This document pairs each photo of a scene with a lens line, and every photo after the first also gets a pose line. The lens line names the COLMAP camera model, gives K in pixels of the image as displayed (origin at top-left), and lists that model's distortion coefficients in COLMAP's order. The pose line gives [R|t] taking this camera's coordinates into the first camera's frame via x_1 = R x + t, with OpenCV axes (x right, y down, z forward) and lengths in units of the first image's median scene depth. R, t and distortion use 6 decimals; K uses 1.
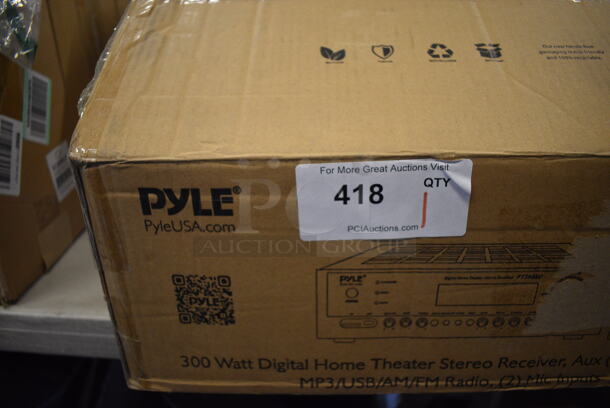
lens RADIAL K [[460.1, 0, 308.6], [0, 460.1, 197.6], [0, 0, 1]] dist [-0.109795, 0.022447]
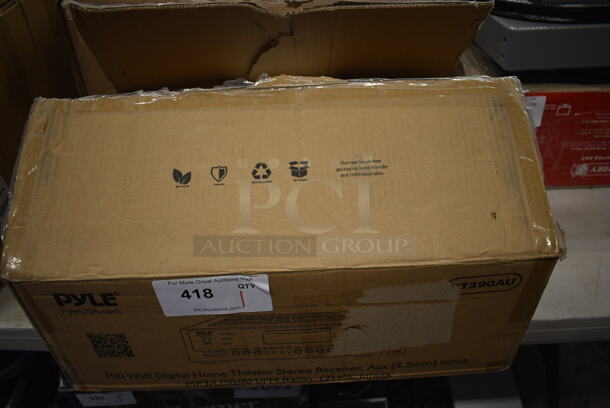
lens RADIAL K [[460.1, 0, 302.1], [0, 460.1, 196.6], [0, 0, 1]] dist [-0.109795, 0.022447]
pose [[0.997526, -0.043415, 0.055288, 0.359592], [0.029767, 0.973377, 0.227269, -0.604072], [-0.063683, -0.225061, 0.972261, -0.381799]]
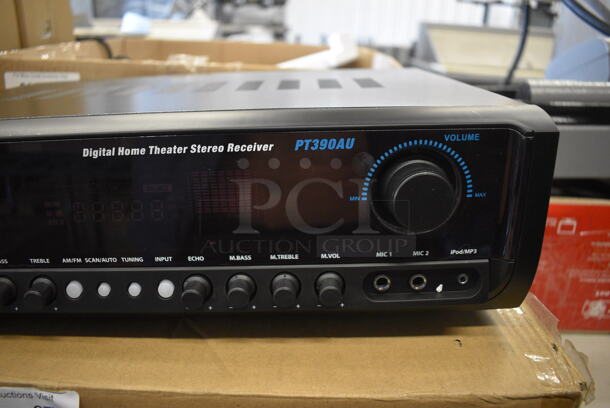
lens RADIAL K [[460.1, 0, 304.2], [0, 460.1, 207.5], [0, 0, 1]] dist [-0.109795, 0.022447]
pose [[0.998028, 0.034304, 0.052571, 0.666095], [-0.029593, 0.995690, -0.087901, -0.340647], [-0.055360, 0.086172, 0.994741, 0.075689]]
